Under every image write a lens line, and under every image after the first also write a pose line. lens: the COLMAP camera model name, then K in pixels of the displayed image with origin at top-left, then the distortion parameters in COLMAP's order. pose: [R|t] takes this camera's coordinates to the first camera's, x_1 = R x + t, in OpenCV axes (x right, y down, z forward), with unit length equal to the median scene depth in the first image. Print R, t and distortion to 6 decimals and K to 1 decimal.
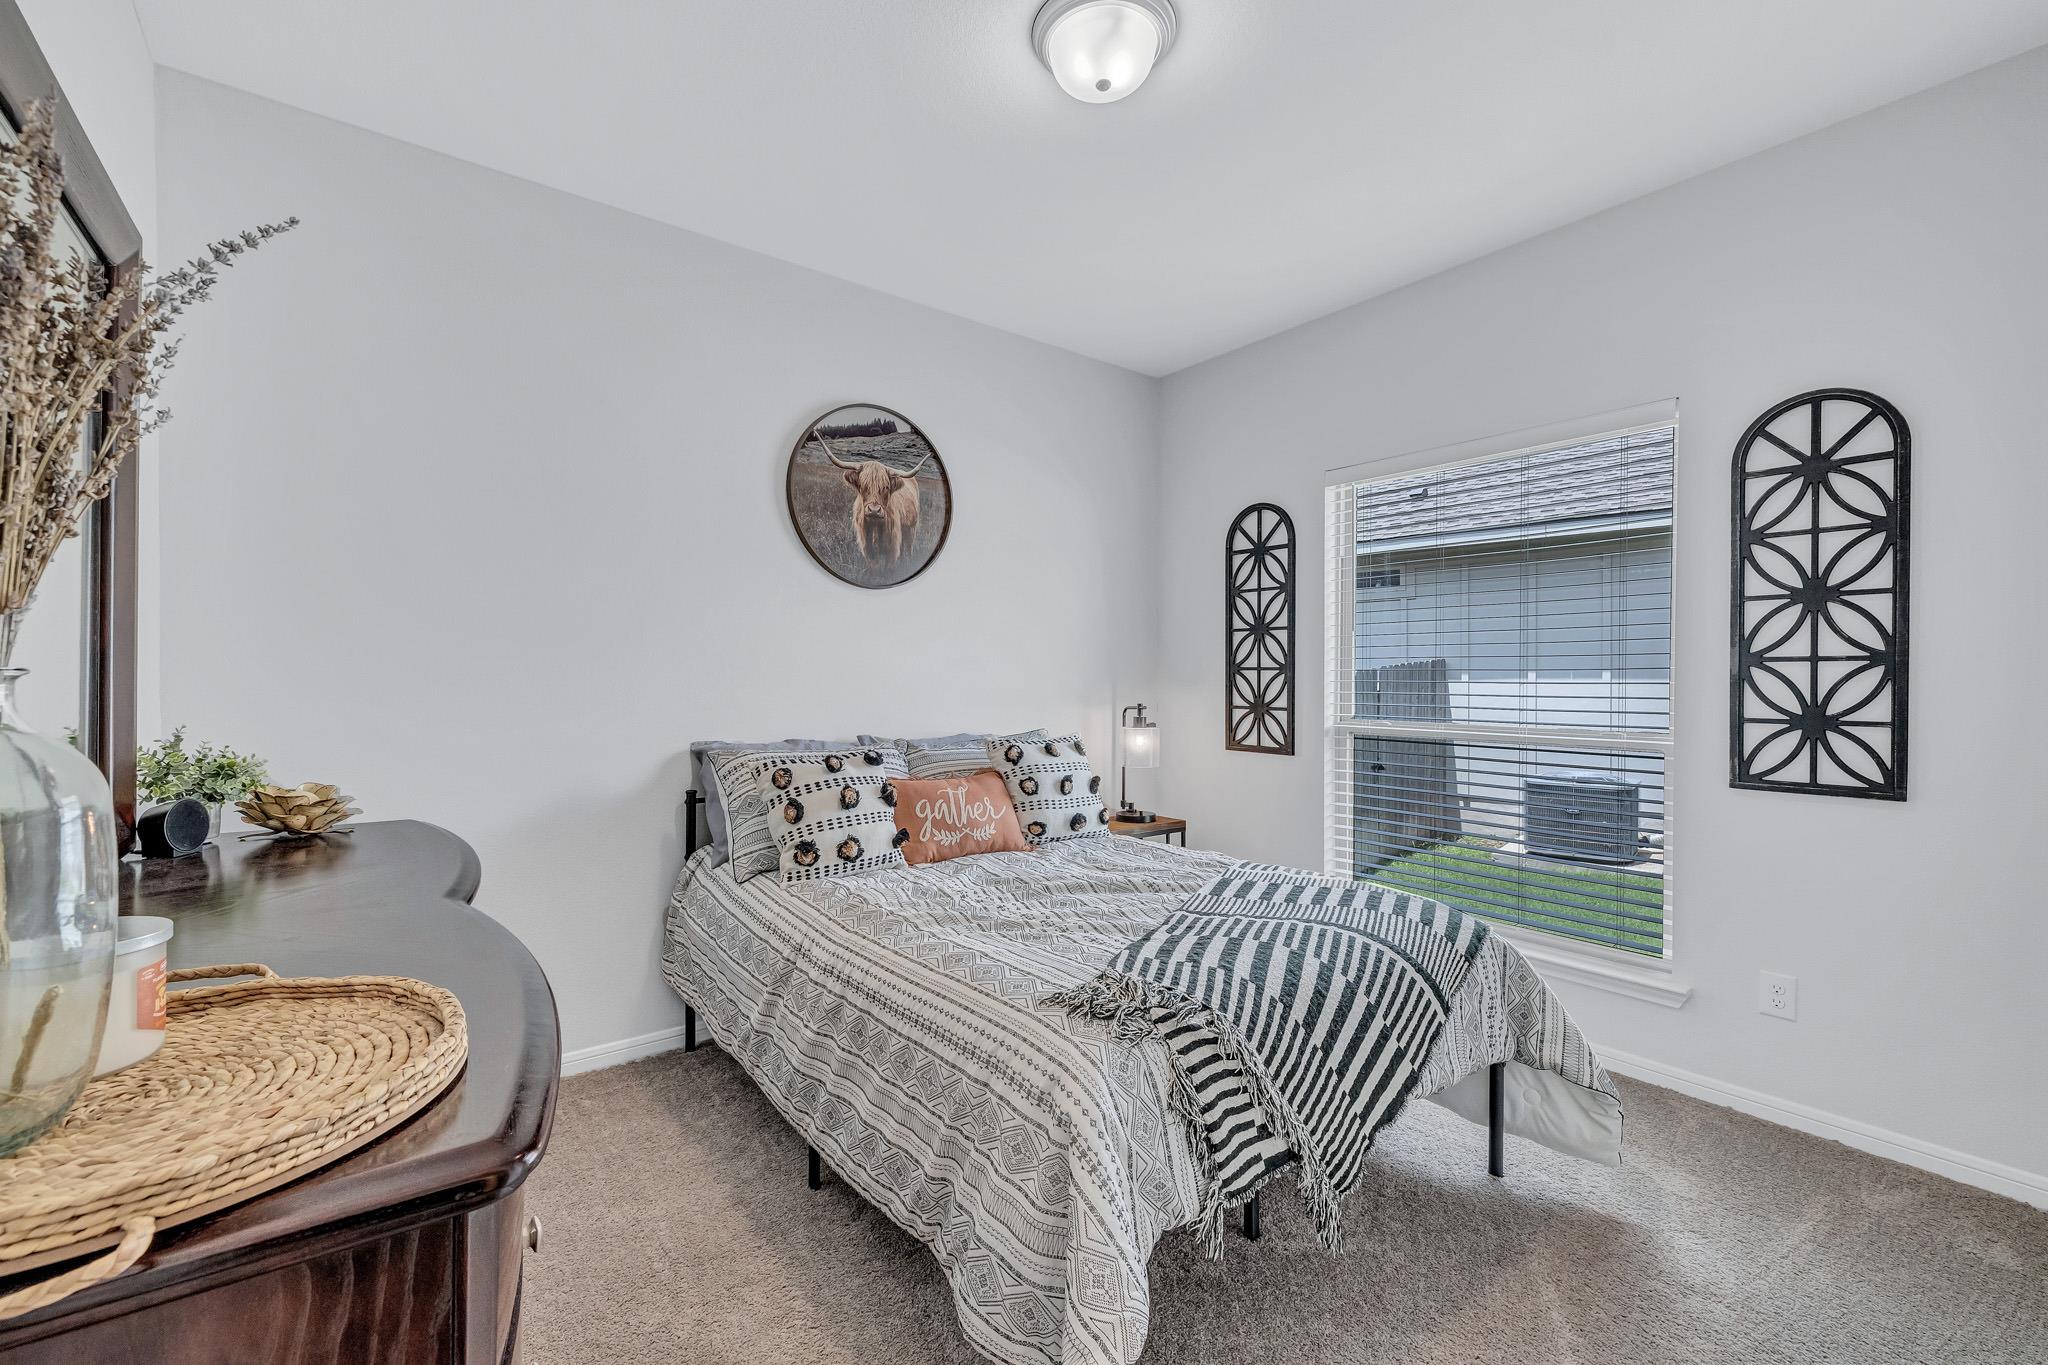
lens RADIAL K [[886.2, 0, 1023.3], [0, 886.2, 676.2], [0, 0, 1]] dist [0.002402, 0.000204]
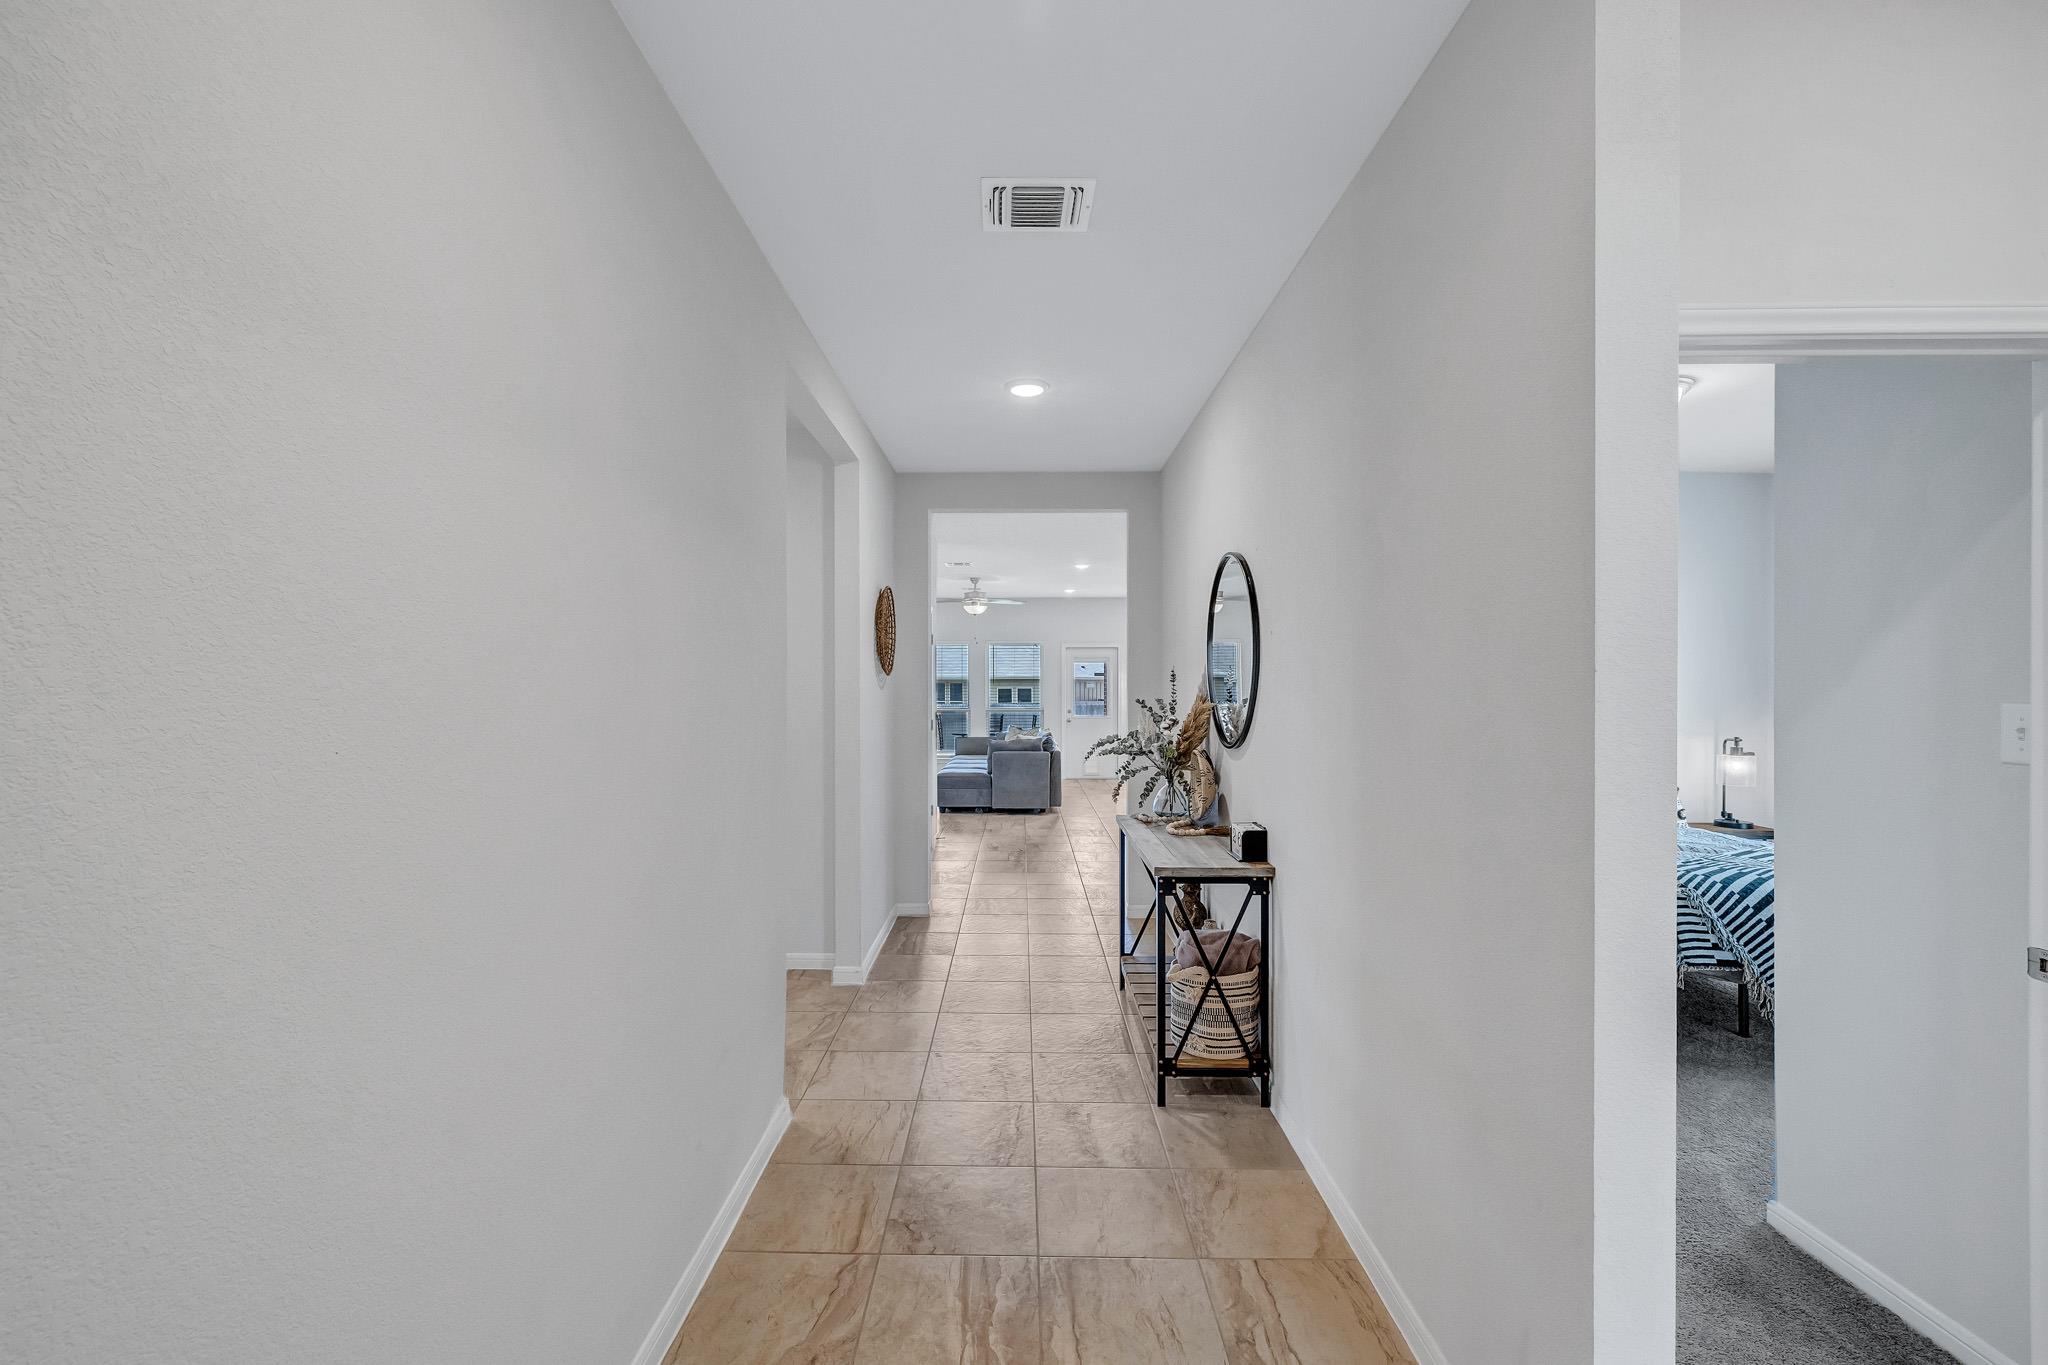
lens RADIAL K [[886.2, 0, 1017.6], [0, 886.2, 683.9], [0, 0, 1]] dist [0.002402, 0.000204]
pose [[0.783706, -0.000022, -0.621132, 0.266796], [-0.003839, 0.999981, -0.004879, -0.085955], [0.621120, 0.006208, 0.783690, -1.593972]]
